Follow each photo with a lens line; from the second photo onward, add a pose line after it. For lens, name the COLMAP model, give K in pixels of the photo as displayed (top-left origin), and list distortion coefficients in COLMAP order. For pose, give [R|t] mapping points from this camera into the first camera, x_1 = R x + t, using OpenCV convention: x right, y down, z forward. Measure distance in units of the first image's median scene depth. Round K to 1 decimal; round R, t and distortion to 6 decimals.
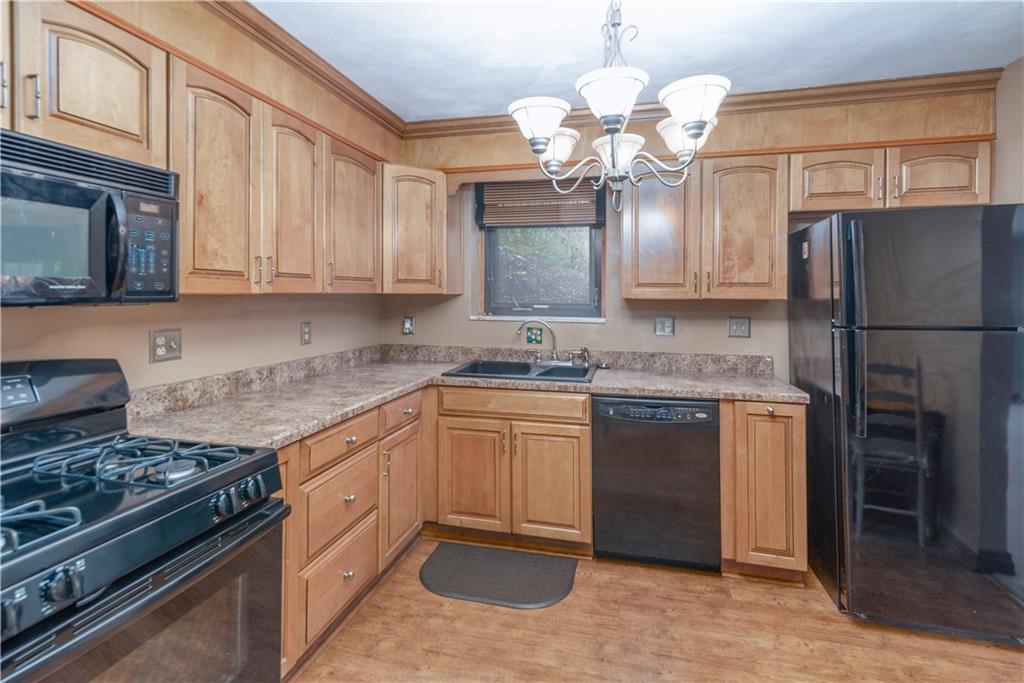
lens RADIAL K [[477.6, 0, 522.6], [0, 477.6, 290.7], [0, 0, 1]] dist [0.010747, -0.000820]
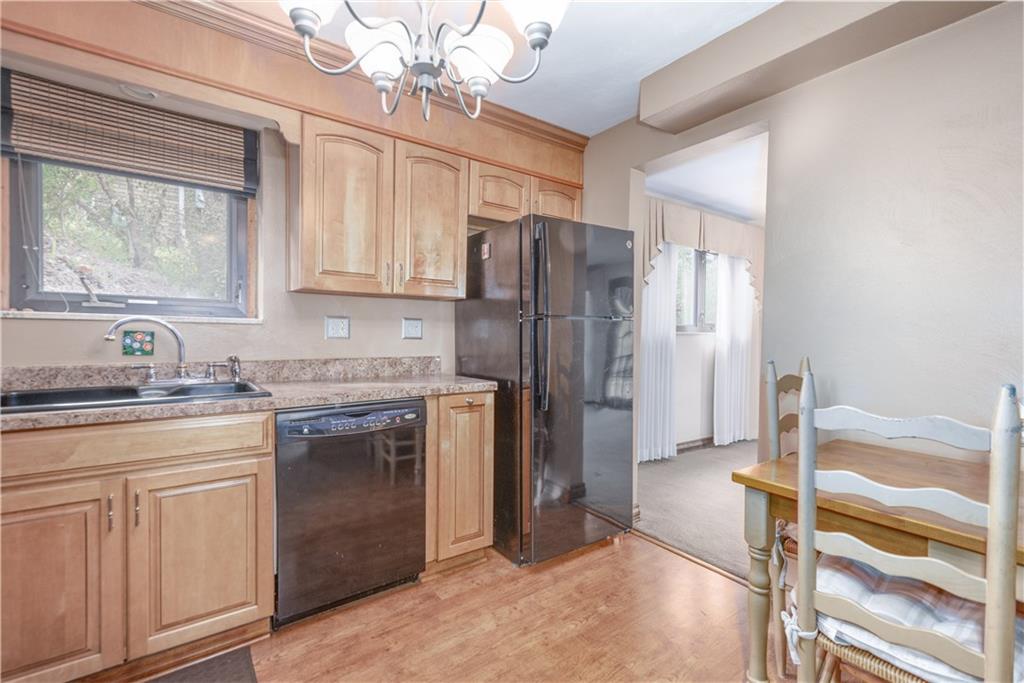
lens RADIAL K [[453.2, 0, 509.2], [0, 453.2, 338.9], [0, 0, 1]] dist [0.009551, 0.001030]
pose [[0.656248, -0.008110, 0.754502, -0.146010], [-0.010581, 0.999745, 0.019950, 0.092293], [-0.754471, -0.021076, 0.655995, 0.289616]]
